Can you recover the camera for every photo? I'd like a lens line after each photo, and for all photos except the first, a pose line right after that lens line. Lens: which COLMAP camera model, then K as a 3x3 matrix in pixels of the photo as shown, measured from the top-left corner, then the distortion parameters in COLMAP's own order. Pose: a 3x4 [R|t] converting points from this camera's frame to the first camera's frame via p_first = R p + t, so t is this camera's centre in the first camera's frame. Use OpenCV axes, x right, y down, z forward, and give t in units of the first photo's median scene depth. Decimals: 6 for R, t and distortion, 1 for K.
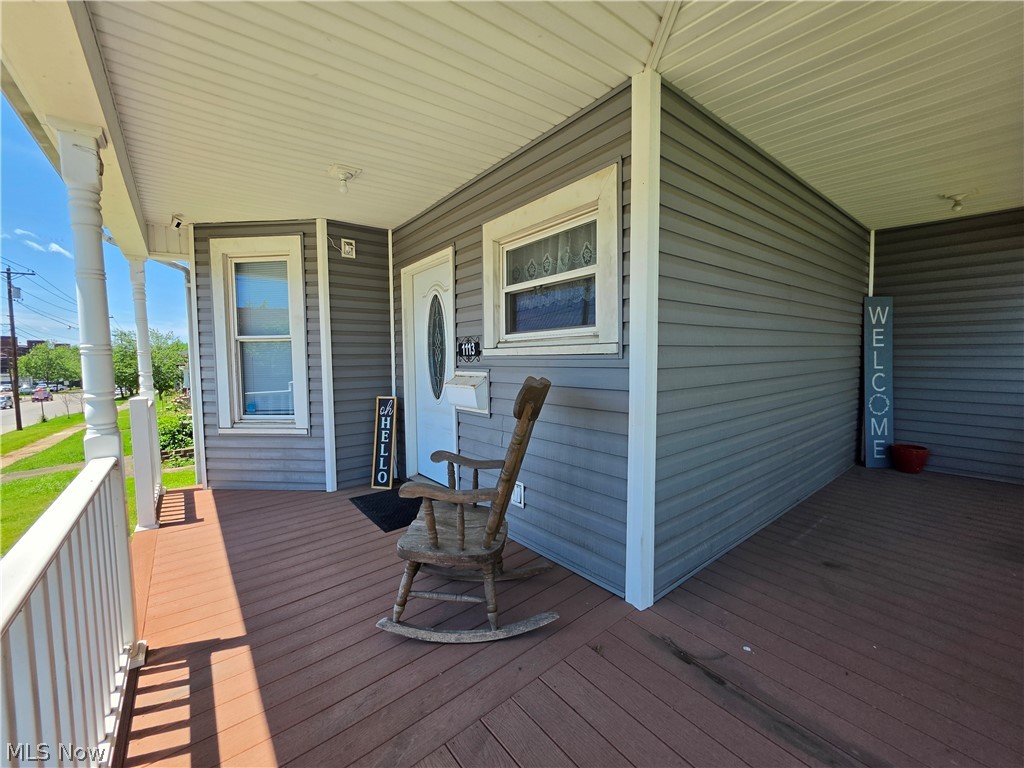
lens RADIAL K [[409.8, 0, 506.8], [0, 409.8, 381.1], [0, 0, 1]] dist [-0.002748, -0.000076]
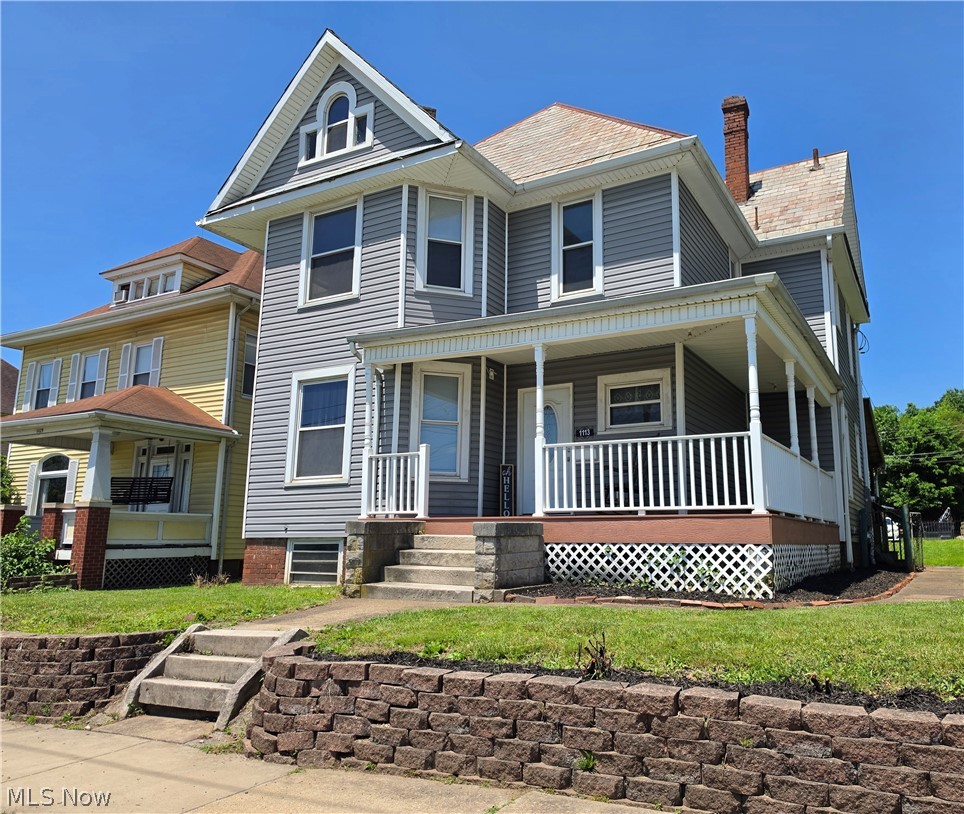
lens RADIAL K [[767.1, 0, 483.5], [0, 767.1, 406.0], [0, 0, 1]] dist [0.052283, 0.003132]
pose [[0.925706, 0.089246, 0.367565, -2.112036], [0.001544, 0.970866, -0.239617, 0.754973], [-0.378242, 0.222382, 0.898599, -2.416766]]
